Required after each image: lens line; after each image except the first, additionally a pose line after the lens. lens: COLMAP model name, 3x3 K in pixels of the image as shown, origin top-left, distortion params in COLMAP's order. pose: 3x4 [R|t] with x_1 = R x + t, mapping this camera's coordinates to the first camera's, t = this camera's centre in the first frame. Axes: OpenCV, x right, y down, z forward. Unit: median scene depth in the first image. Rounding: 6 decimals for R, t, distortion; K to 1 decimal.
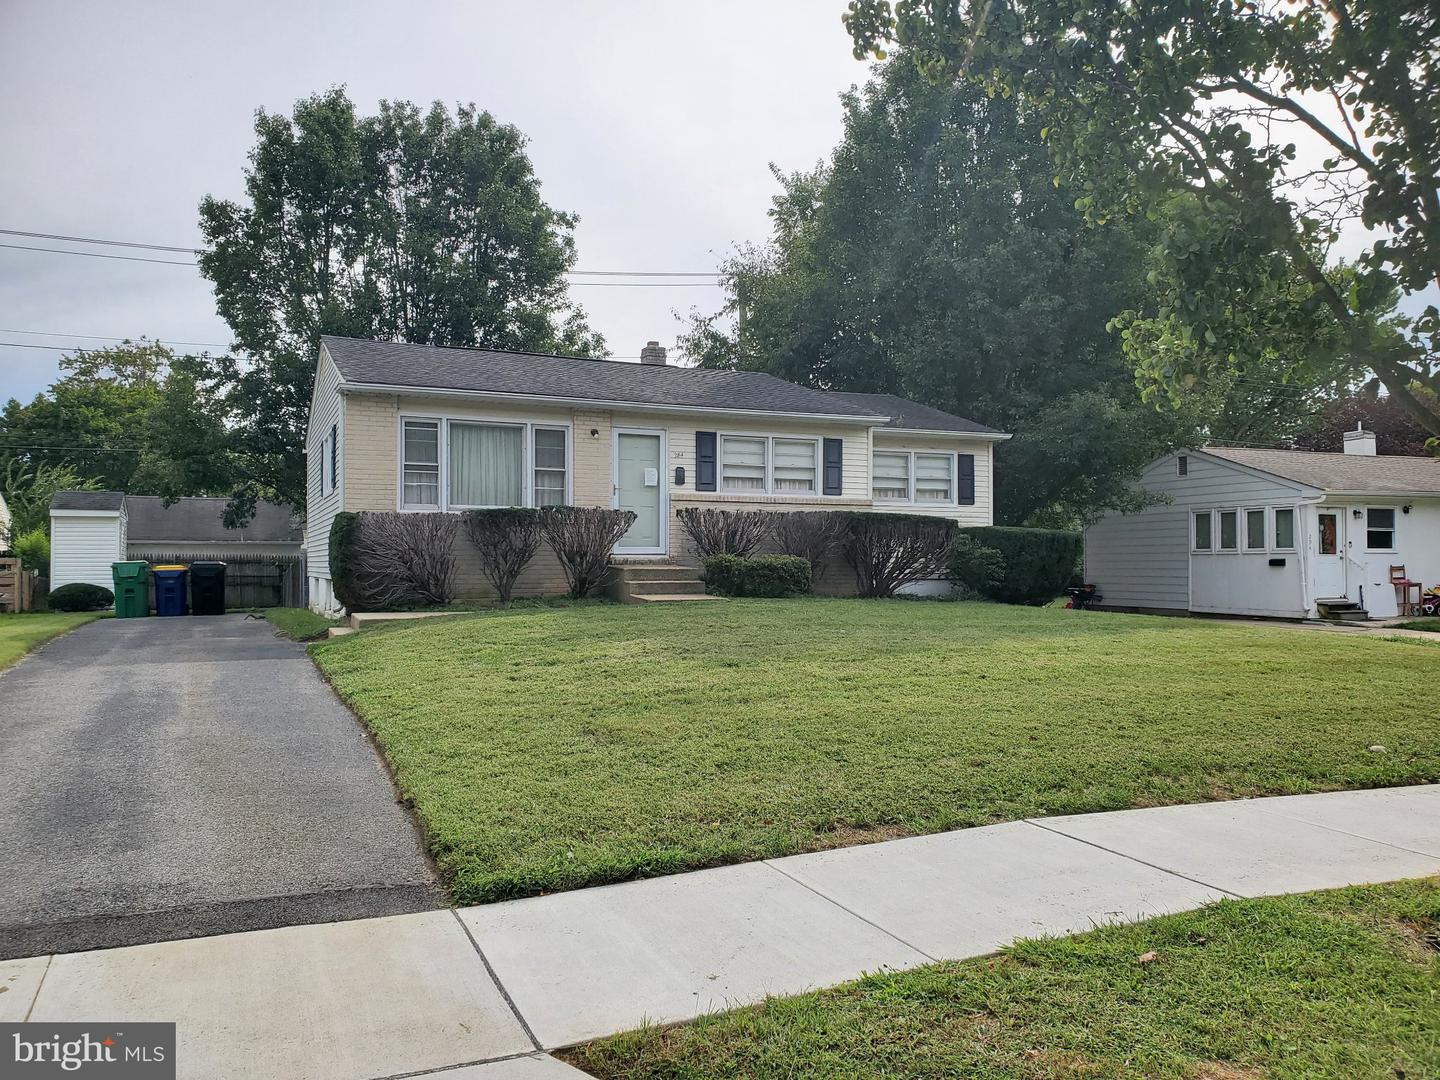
lens RADIAL K [[1133.0, 0, 726.6], [0, 1133.0, 526.4], [0, 0, 1]] dist [0.046098, -0.000226]
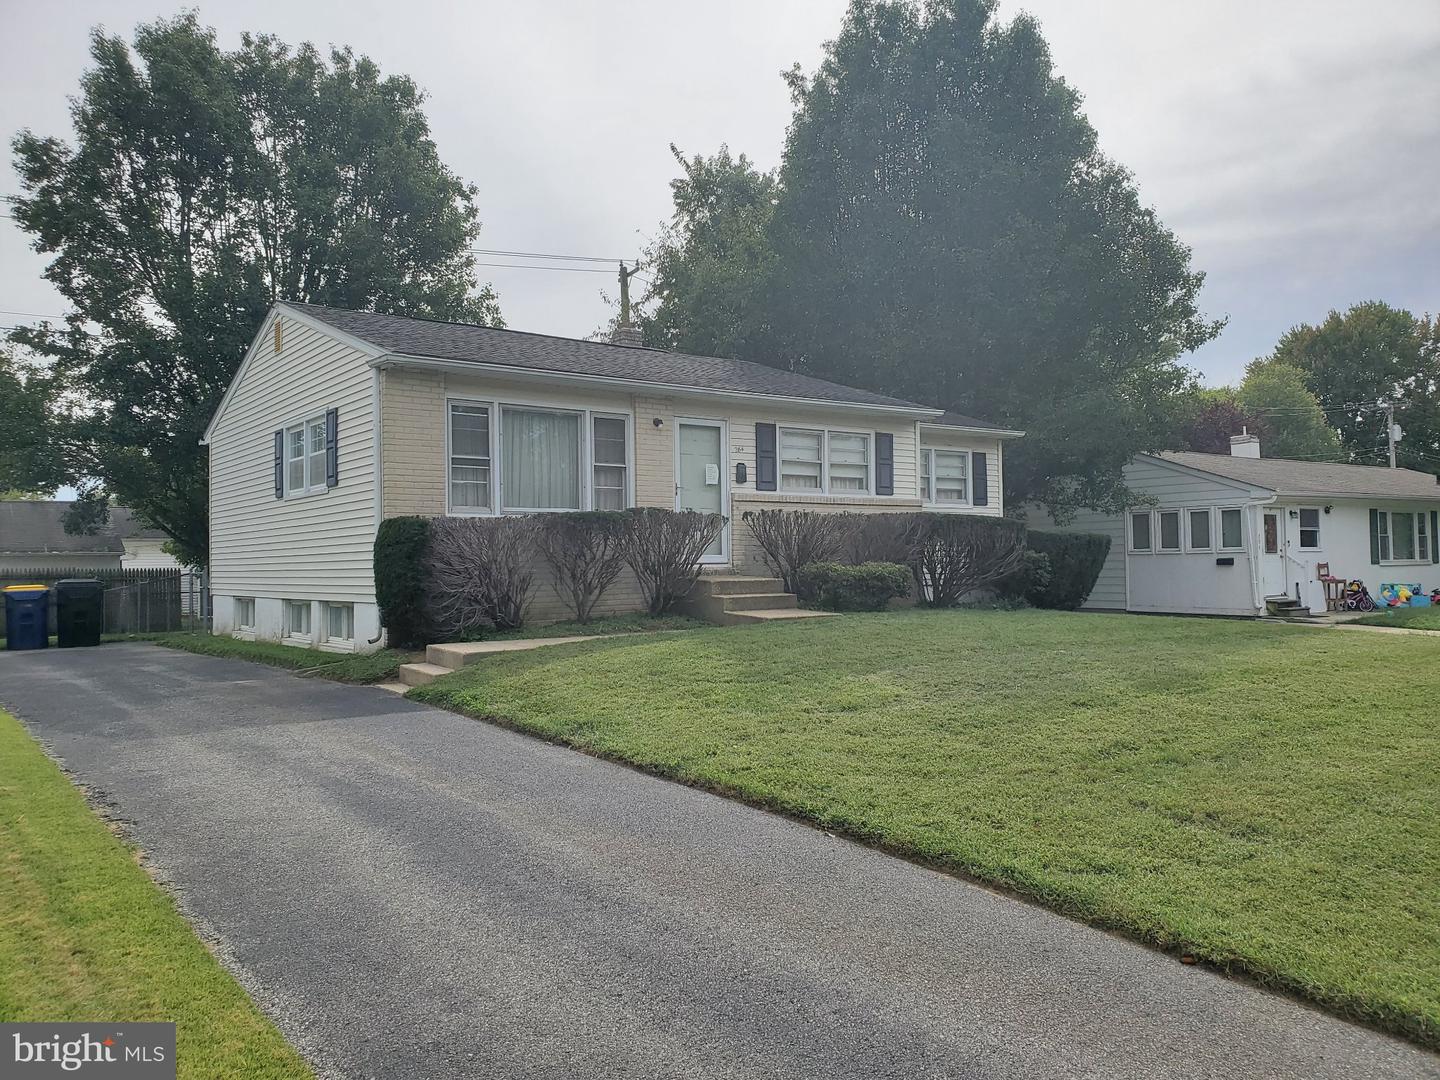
lens RADIAL K [[1133.0, 0, 726.6], [0, 1133.0, 526.4], [0, 0, 1]] dist [0.046098, -0.000226]
pose [[0.975464, -0.006770, 0.220055, -0.205194], [0.007391, 0.999971, -0.002001, -0.001515], [-0.220035, 0.003578, 0.975485, 0.123296]]
